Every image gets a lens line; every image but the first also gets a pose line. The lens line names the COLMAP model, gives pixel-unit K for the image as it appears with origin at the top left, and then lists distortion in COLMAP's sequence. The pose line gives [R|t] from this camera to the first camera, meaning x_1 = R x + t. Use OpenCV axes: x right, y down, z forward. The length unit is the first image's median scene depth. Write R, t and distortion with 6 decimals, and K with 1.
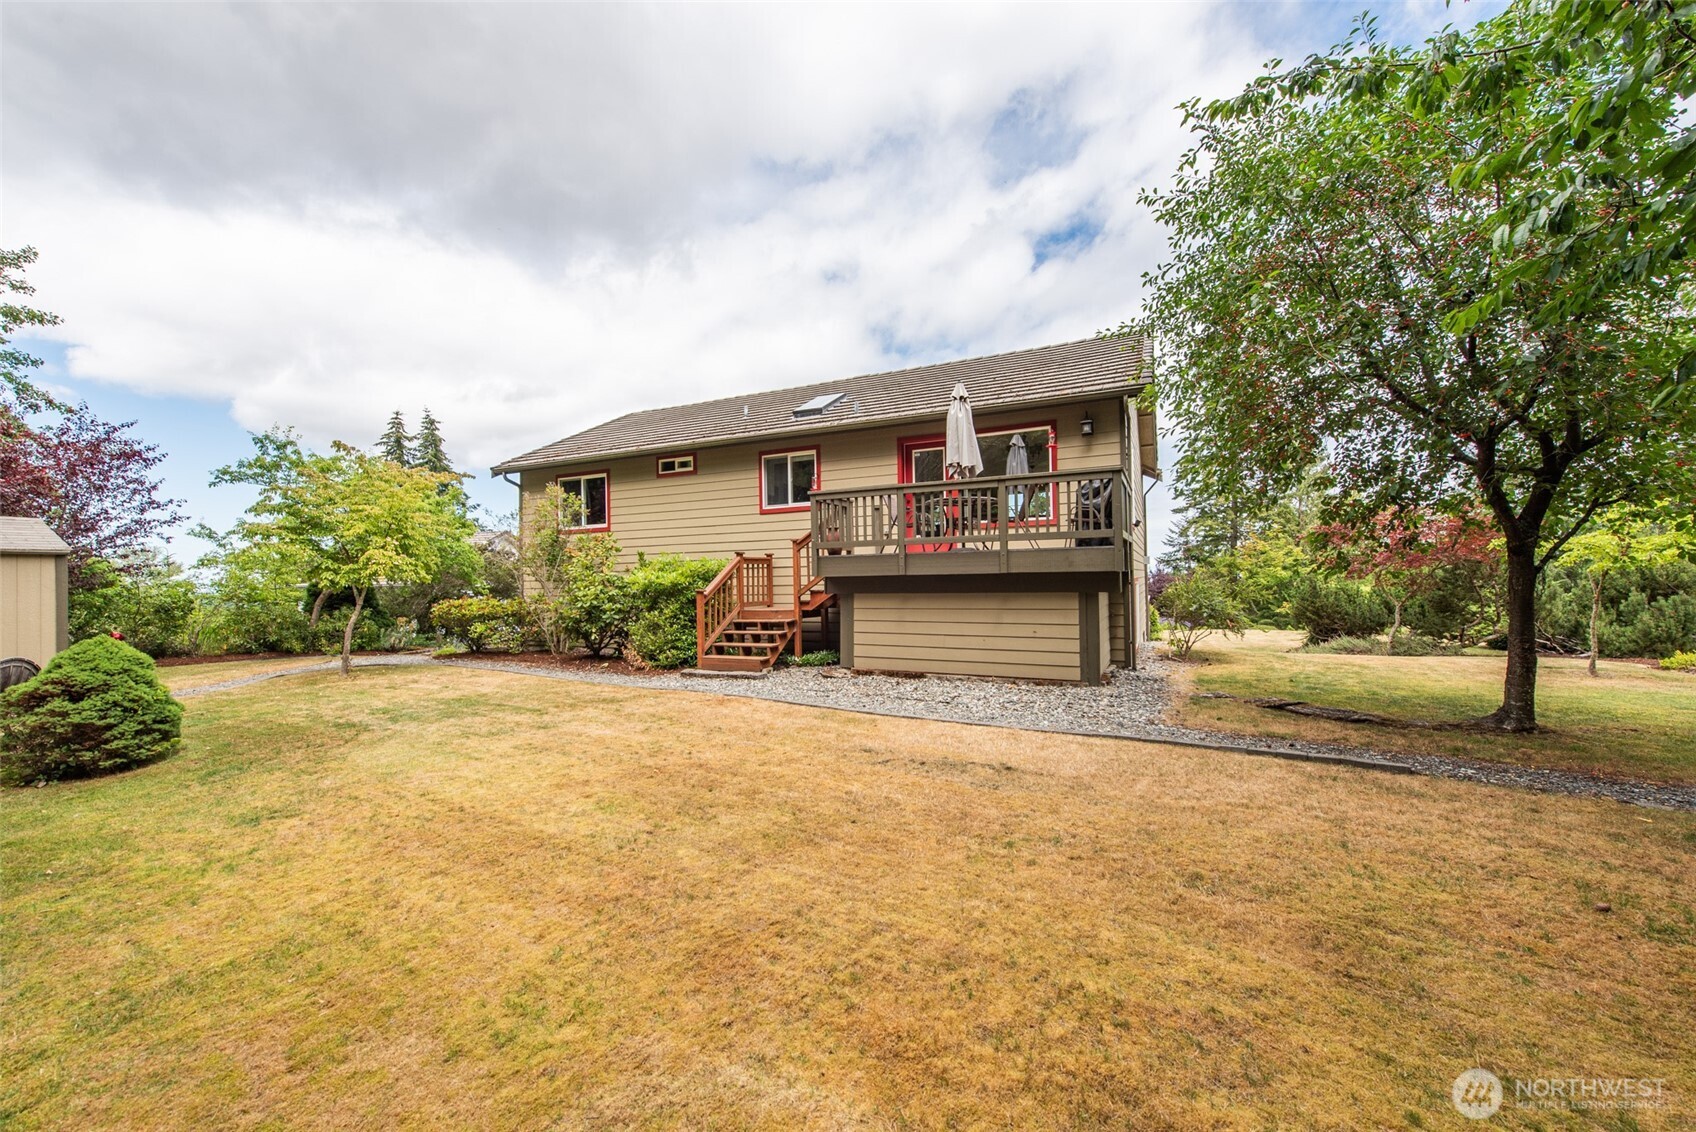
lens RADIAL K [[668.3, 0, 847.8], [0, 668.3, 568.9], [0, 0, 1]] dist [0.007918, -0.000210]
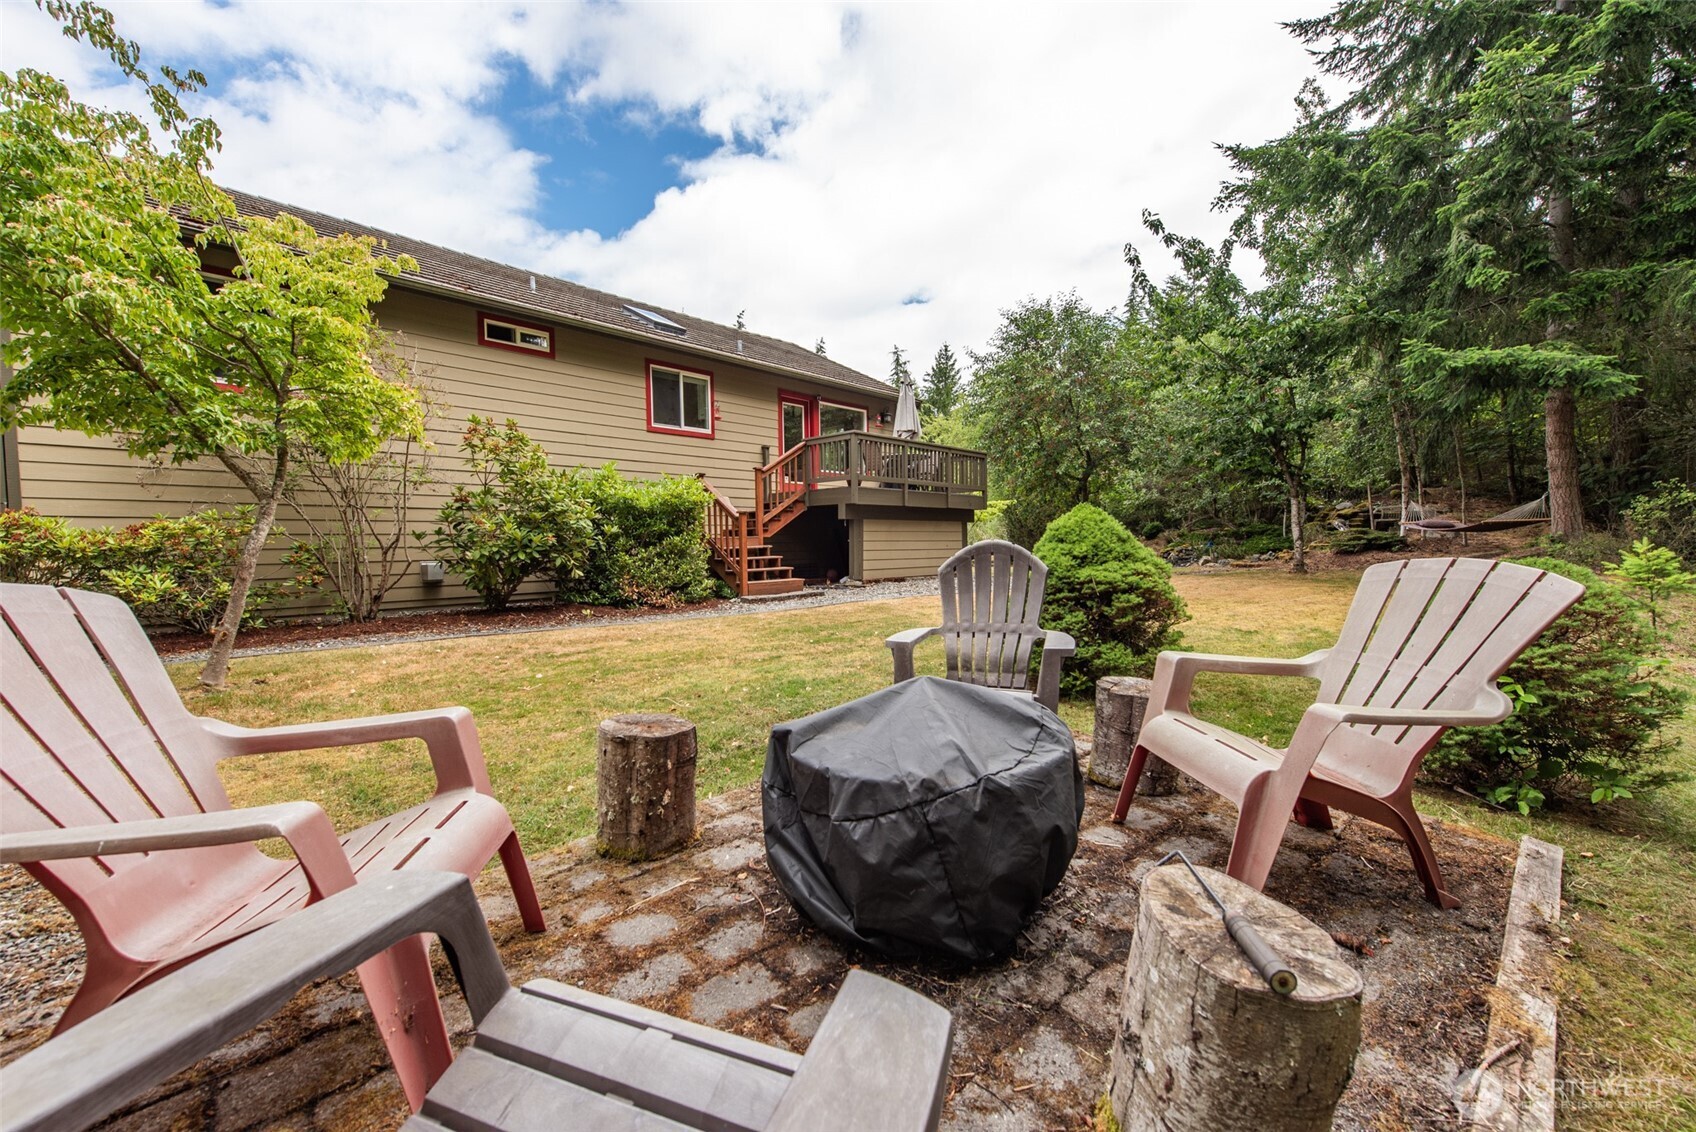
lens RADIAL K [[659.2, 0, 844.6], [0, 659.2, 571.1], [0, 0, 1]] dist [0.017508, -0.007526]
pose [[0.314115, -0.026670, 0.949010, -0.904575], [-0.006269, 0.999525, 0.030165, 0.074909], [-0.949364, -0.015424, 0.313799, 0.505280]]
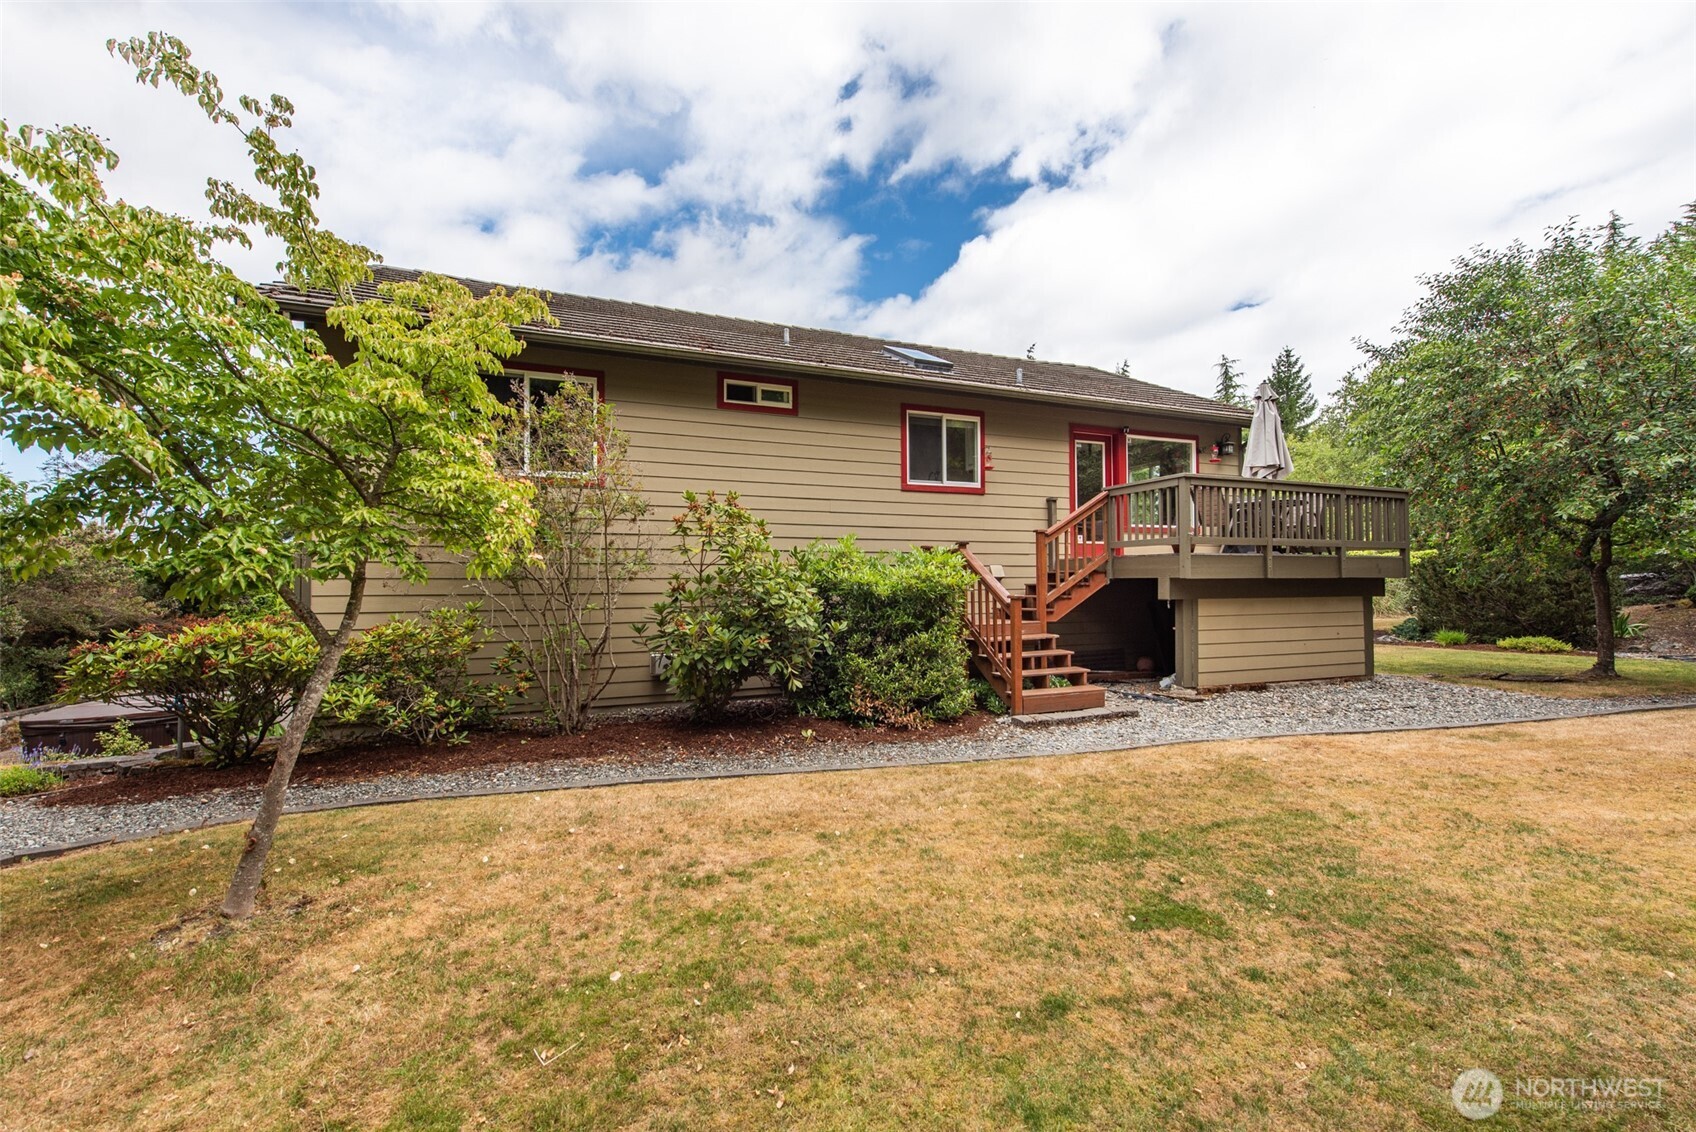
lens RADIAL K [[659.2, 0, 844.6], [0, 659.2, 571.1], [0, 0, 1]] dist [0.017508, -0.007526]
pose [[0.680564, 0.027534, 0.732171, -0.714944], [-0.017628, 0.999620, -0.021206, 0.021140], [-0.732476, 0.001525, 0.680791, 0.587929]]
